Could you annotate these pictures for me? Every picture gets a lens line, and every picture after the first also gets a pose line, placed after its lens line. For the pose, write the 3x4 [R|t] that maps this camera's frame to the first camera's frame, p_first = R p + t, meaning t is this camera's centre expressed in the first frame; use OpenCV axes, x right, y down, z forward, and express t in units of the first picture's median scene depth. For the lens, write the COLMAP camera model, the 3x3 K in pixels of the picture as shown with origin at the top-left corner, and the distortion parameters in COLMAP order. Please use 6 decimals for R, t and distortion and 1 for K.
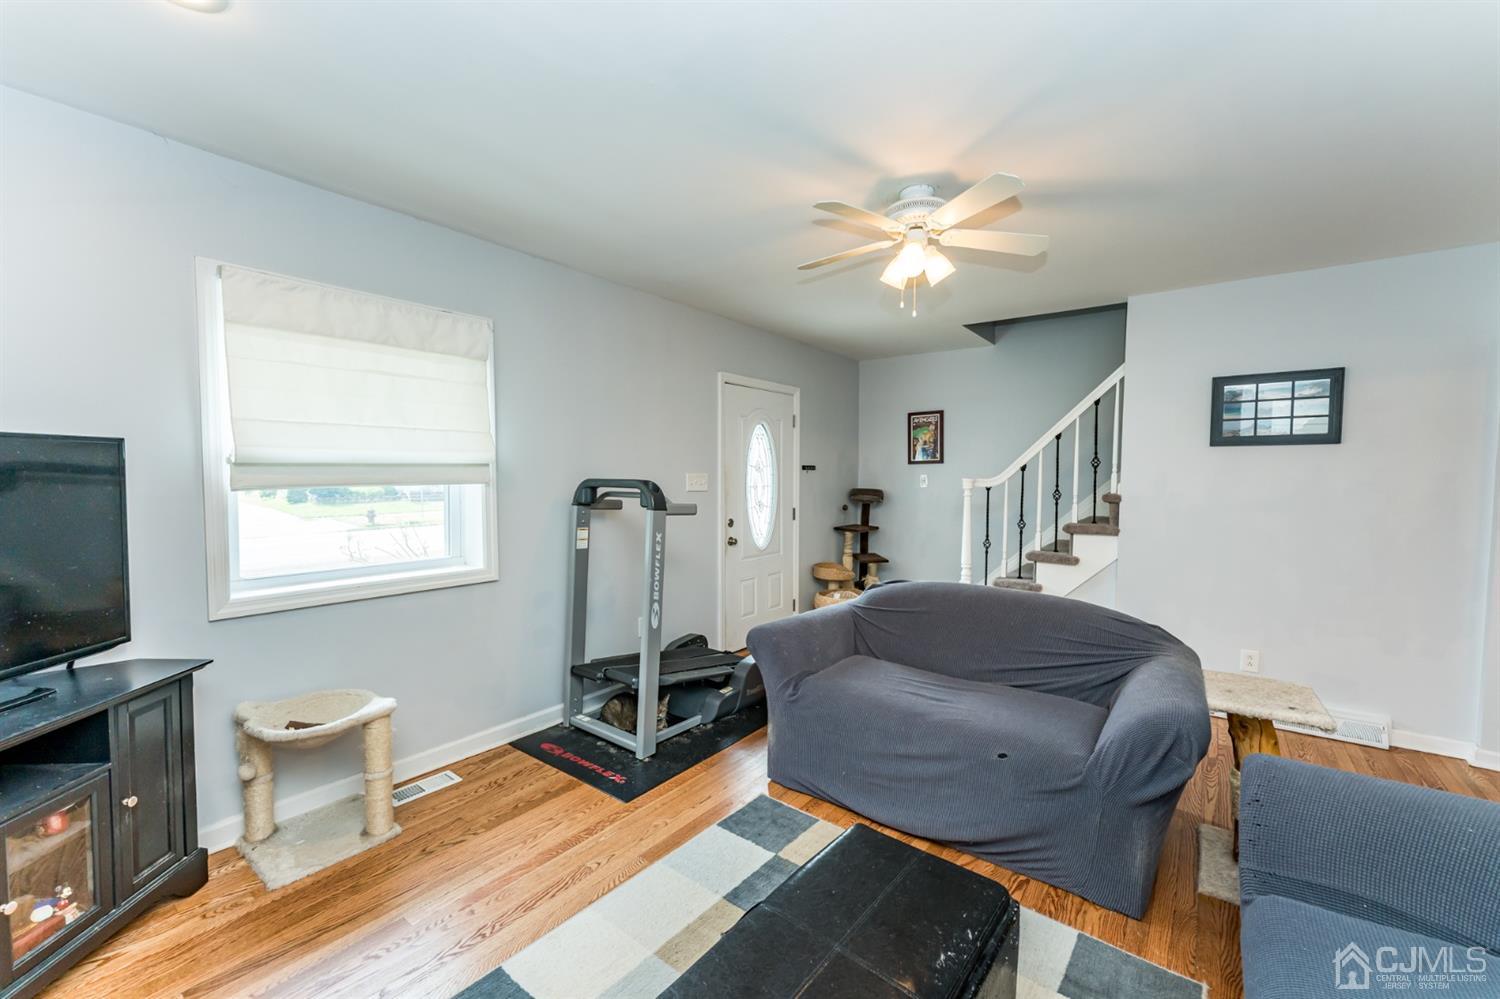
lens RADIAL K [[607.9, 0, 743.7], [0, 607.9, 505.1], [0, 0, 1]] dist [-0.000526, -0.000095]
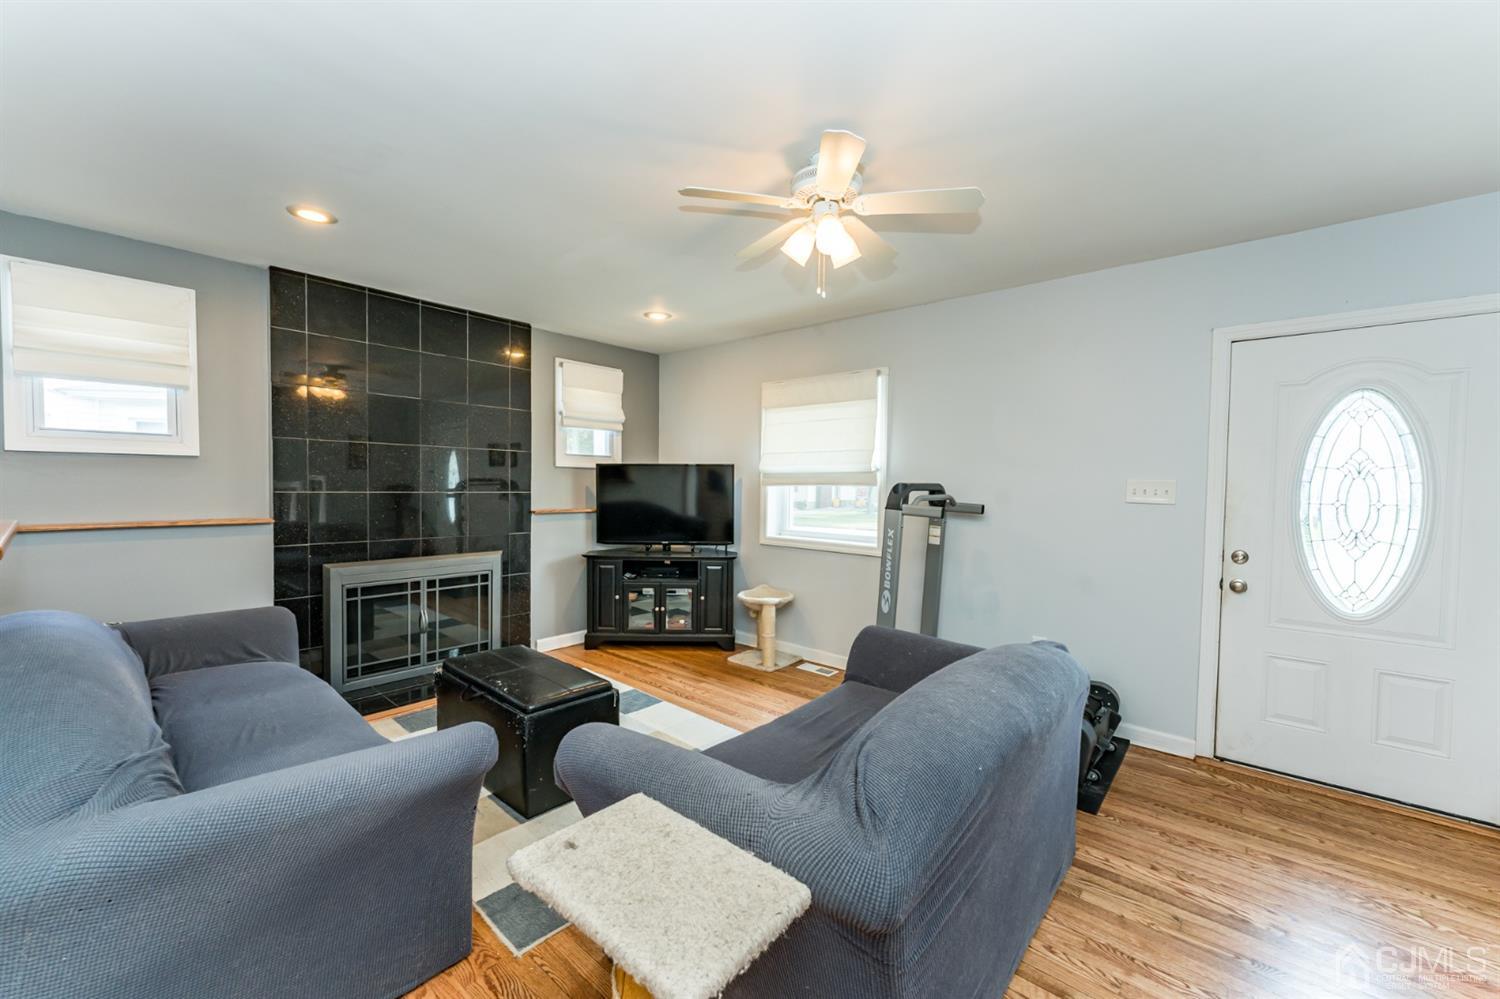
lens RADIAL K [[583.9, 0, 750.0], [0, 583.9, 499.5], [0, 0, 1]] dist [-0.001073, -0.000054]
pose [[-0.046224, 0.025603, -0.998603, 0.952053], [-0.066290, 0.997389, 0.028640, -0.023303], [0.996729, 0.067522, -0.044406, 0.782221]]
